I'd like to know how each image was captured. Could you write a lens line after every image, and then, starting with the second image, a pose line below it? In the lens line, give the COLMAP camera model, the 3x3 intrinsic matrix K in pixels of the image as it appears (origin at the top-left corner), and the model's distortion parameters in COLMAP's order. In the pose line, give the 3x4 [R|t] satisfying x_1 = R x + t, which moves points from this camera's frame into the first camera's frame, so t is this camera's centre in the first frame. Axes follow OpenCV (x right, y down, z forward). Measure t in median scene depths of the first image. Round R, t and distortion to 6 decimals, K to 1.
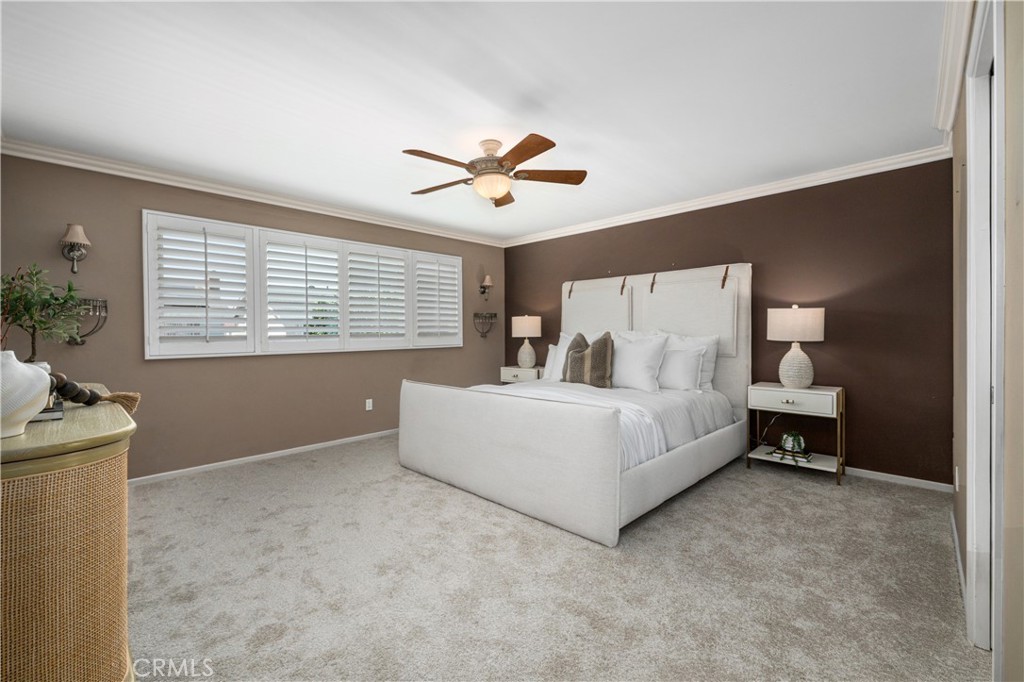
lens RADIAL K [[413.0, 0, 505.7], [0, 413.0, 339.0], [0, 0, 1]] dist [0.001672, -0.000032]
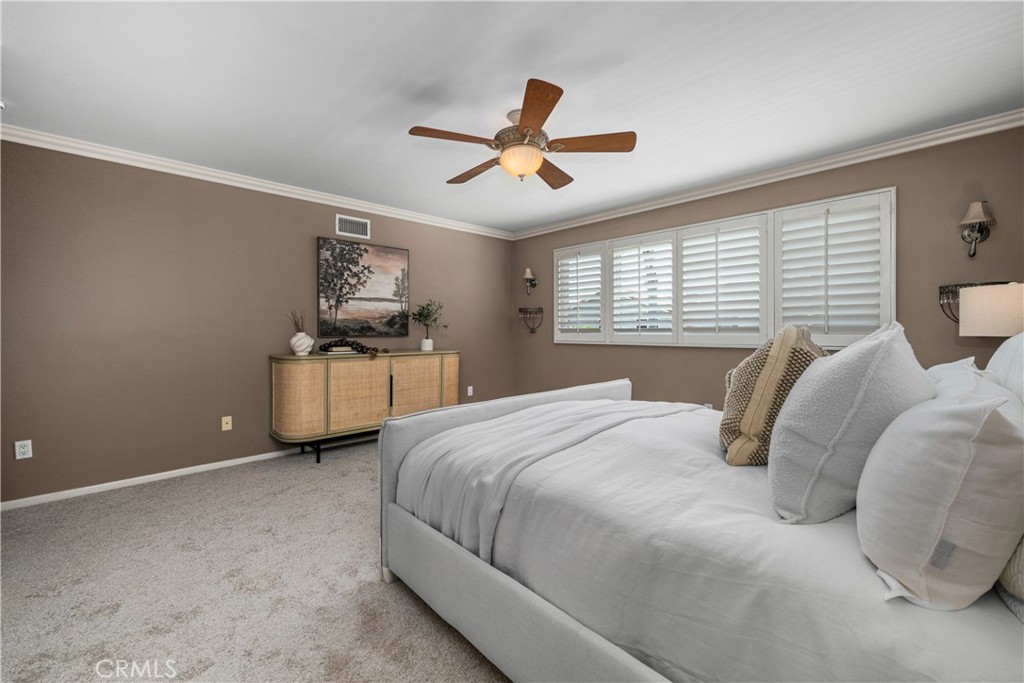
lens RADIAL K [[413.0, 0, 505.7], [0, 413.0, 332.8], [0, 0, 1]] dist [0.001672, -0.000032]
pose [[-0.004508, 0.022420, -0.999738, 0.589284], [-0.007086, 0.999723, 0.022452, -0.020177], [0.999965, 0.007186, -0.004348, 0.660797]]
